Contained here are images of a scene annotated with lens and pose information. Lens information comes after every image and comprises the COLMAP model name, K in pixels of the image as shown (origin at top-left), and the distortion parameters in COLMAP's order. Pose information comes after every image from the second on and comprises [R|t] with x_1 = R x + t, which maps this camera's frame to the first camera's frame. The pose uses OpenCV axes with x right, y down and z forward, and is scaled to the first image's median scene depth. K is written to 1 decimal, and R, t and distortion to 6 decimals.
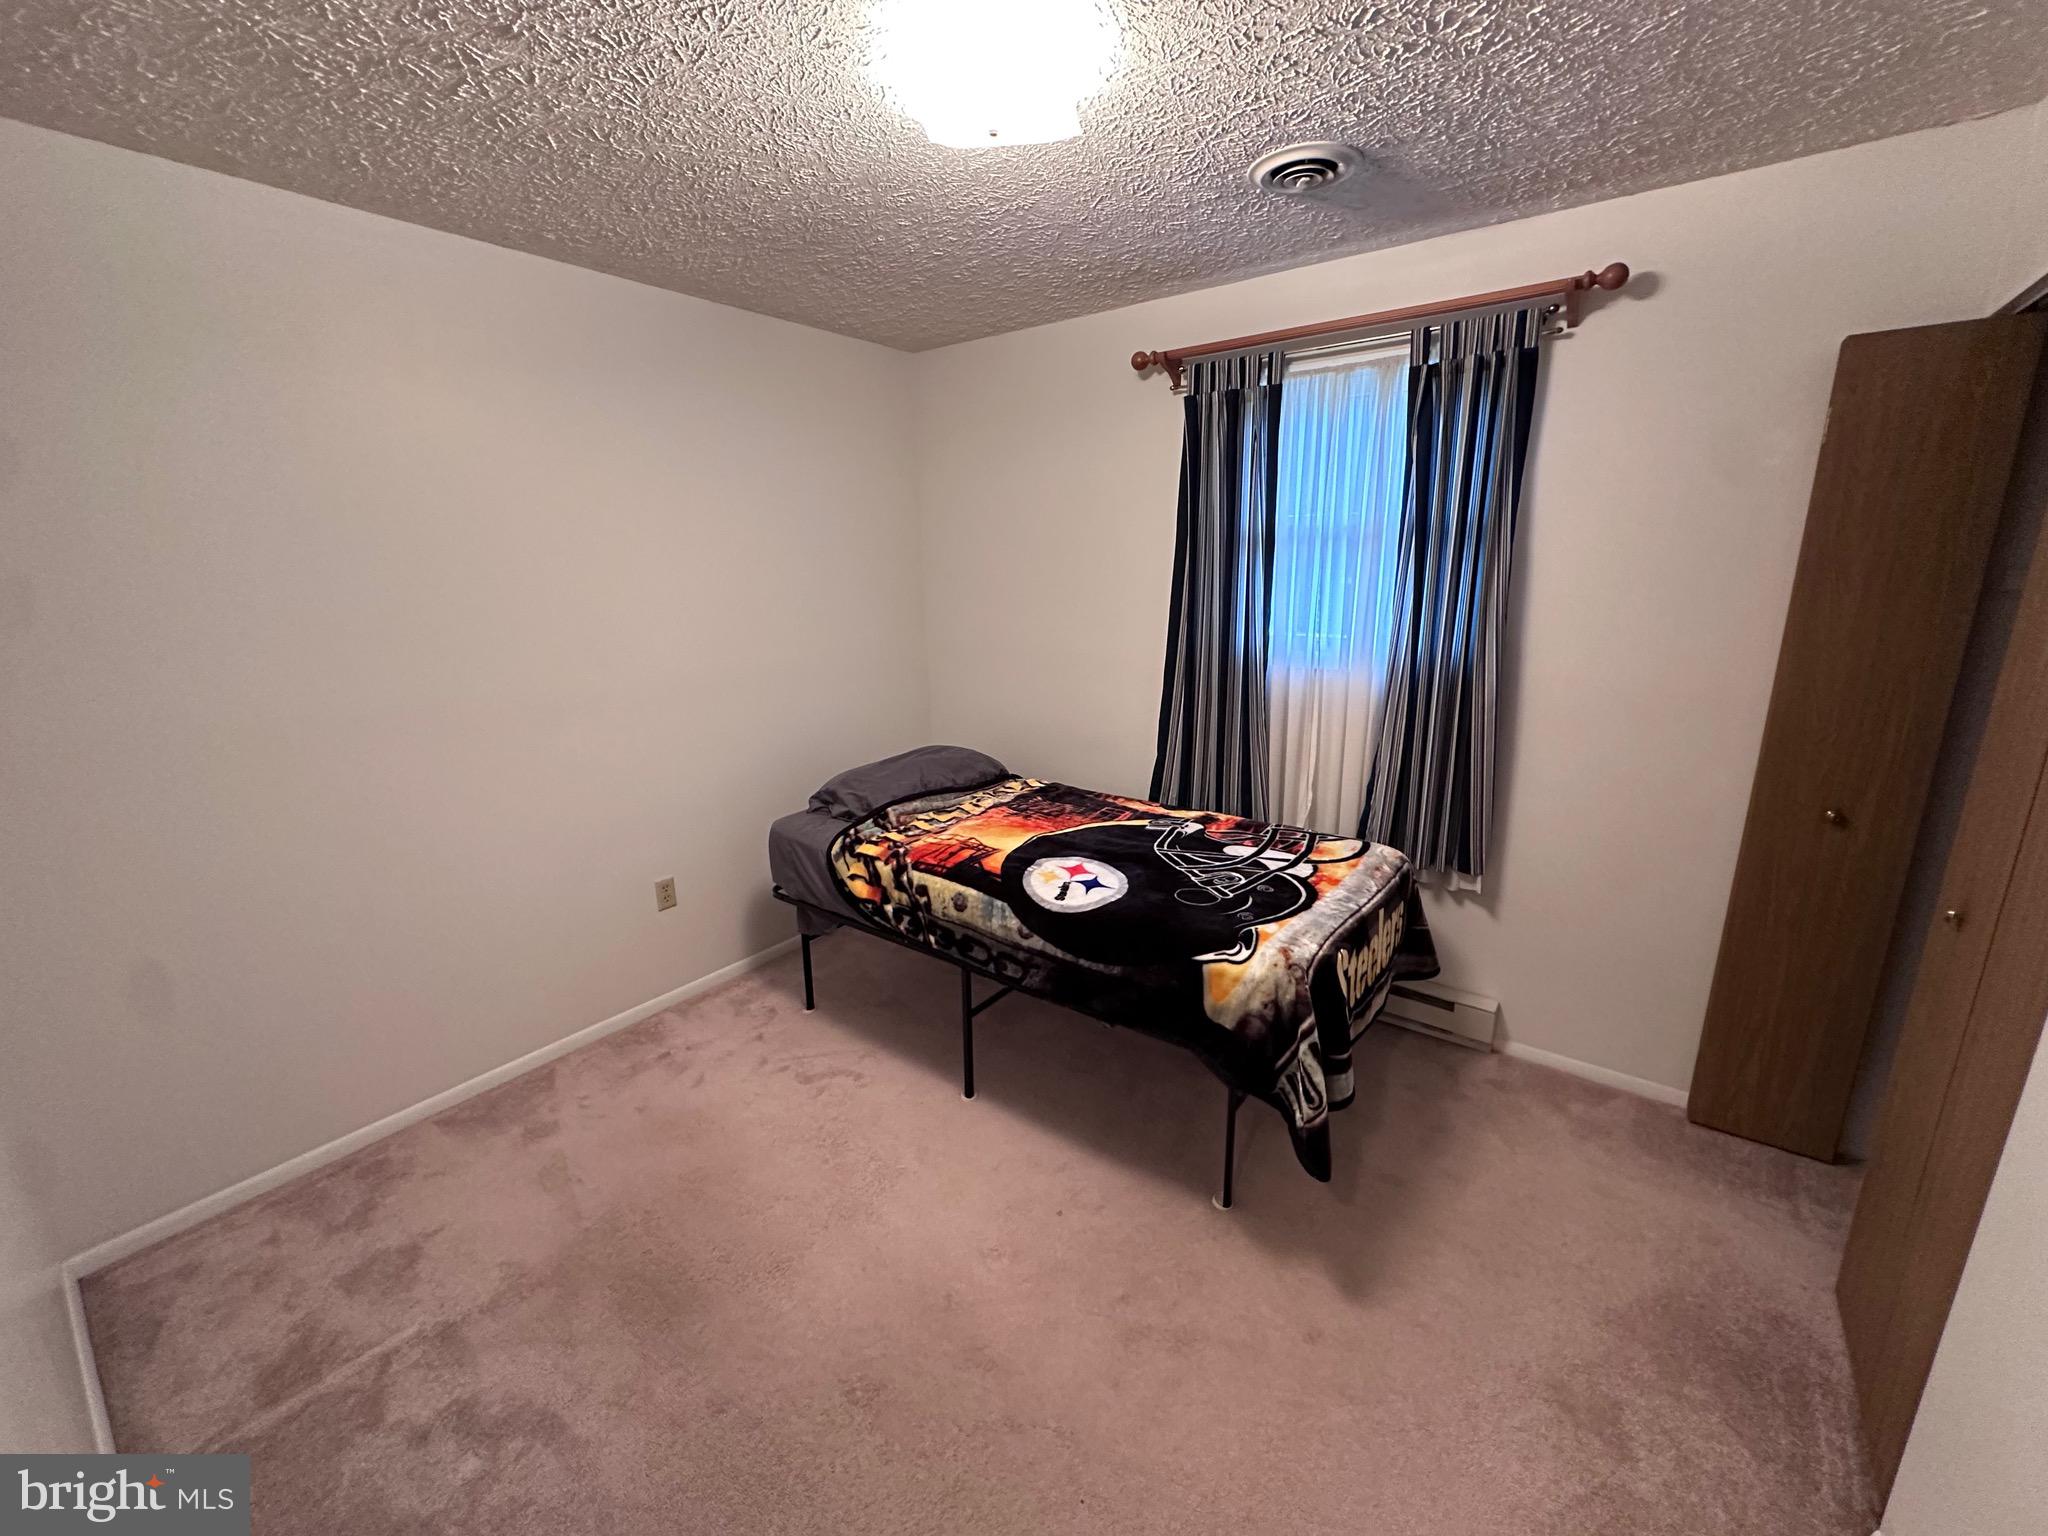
lens RADIAL K [[822.2, 0, 1024.0], [0, 822.2, 768.0], [0, 0, 1]] dist [-0.001831, -0.000223]
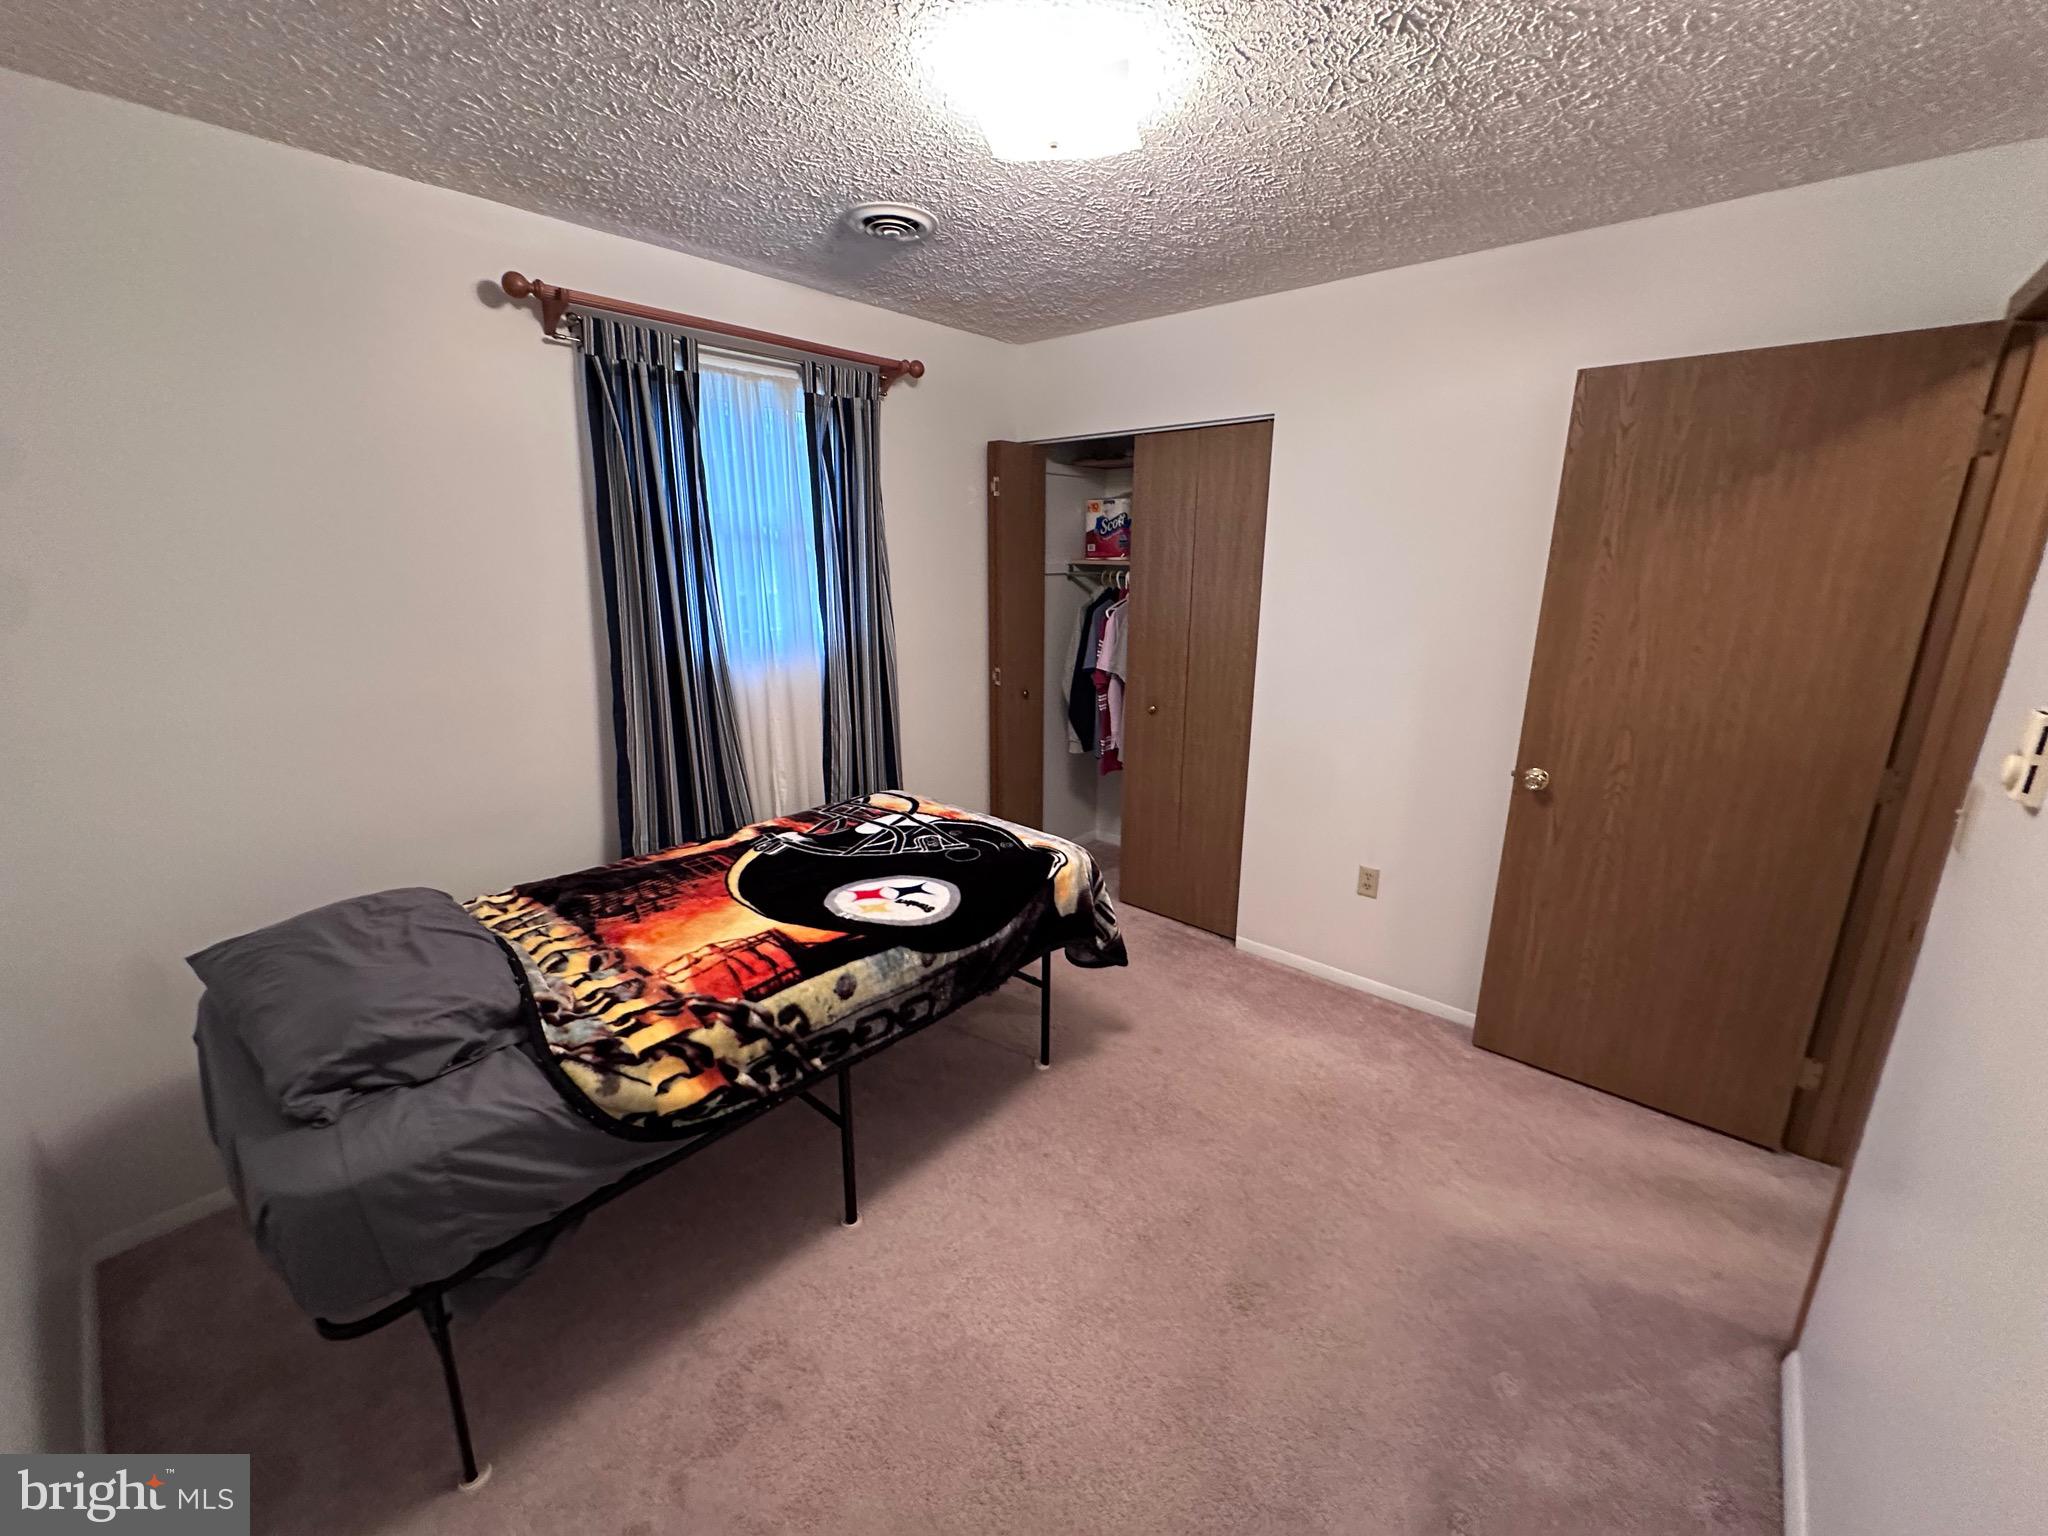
lens RADIAL K [[822.2, 0, 1024.0], [0, 822.2, 768.0], [0, 0, 1]] dist [-0.001831, -0.000223]
pose [[0.069648, -0.242189, 0.967726, -0.741252], [0.239683, 0.945728, 0.219434, -0.161183], [-0.968350, 0.216665, 0.123916, 0.650899]]
